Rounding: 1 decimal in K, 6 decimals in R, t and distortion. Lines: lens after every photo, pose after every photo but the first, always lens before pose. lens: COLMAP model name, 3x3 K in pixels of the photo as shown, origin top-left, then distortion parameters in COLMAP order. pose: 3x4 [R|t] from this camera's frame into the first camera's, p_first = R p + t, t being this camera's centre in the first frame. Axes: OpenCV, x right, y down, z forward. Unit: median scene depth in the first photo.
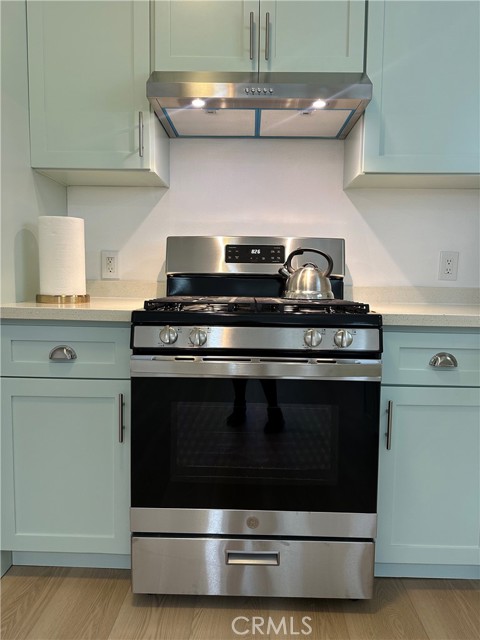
lens RADIAL K [[448.2, 0, 240.4], [0, 448.2, 319.9], [0, 0, 1]] dist [0.056663, -0.075474]
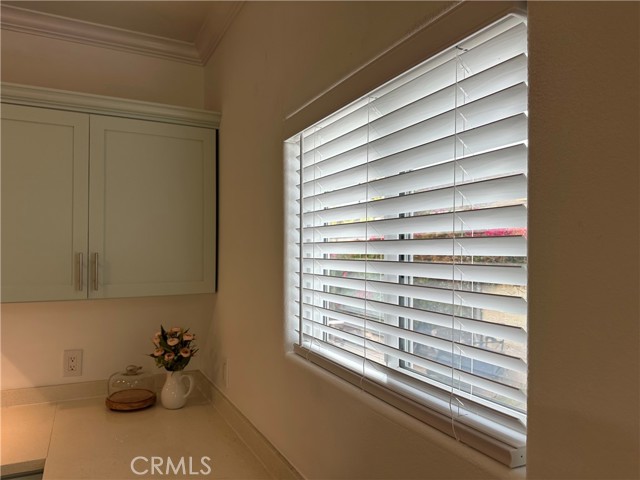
lens RADIAL K [[448.2, 0, 319.9], [0, 448.2, 238.5], [0, 0, 1]] dist [0.056663, -0.075474]
pose [[0.884658, 0.006218, 0.466198, 0.583036], [0.043263, 0.994502, -0.095360, -0.348187], [-0.464228, 0.104530, 0.879526, -0.296160]]
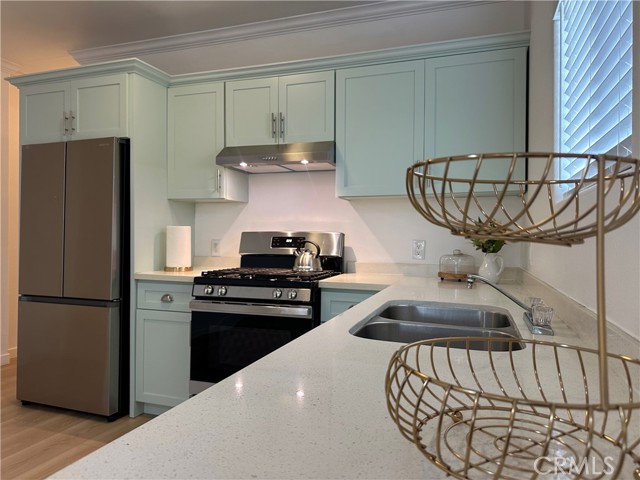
lens RADIAL K [[448.2, 0, 319.0], [0, 448.2, 240.7], [0, 0, 1]] dist [0.056663, -0.075474]
pose [[0.954635, -0.002489, -0.297769, 0.717701], [-0.024244, 0.995996, -0.086050, -0.018250], [0.296790, 0.089365, 0.950752, -0.598996]]
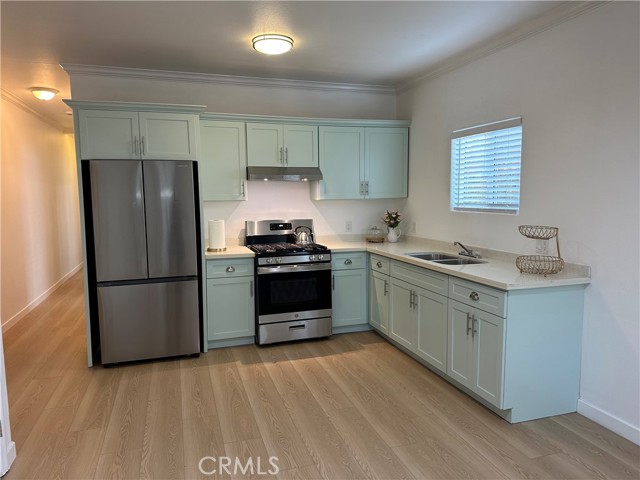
lens RADIAL K [[448.2, 0, 321.2], [0, 448.2, 239.0], [0, 0, 1]] dist [0.056663, -0.075474]
pose [[0.937015, -0.057862, 0.344464, -0.742302], [0.053770, 0.998323, 0.021430, -0.136914], [-0.345126, -0.001559, 0.938555, -1.746458]]
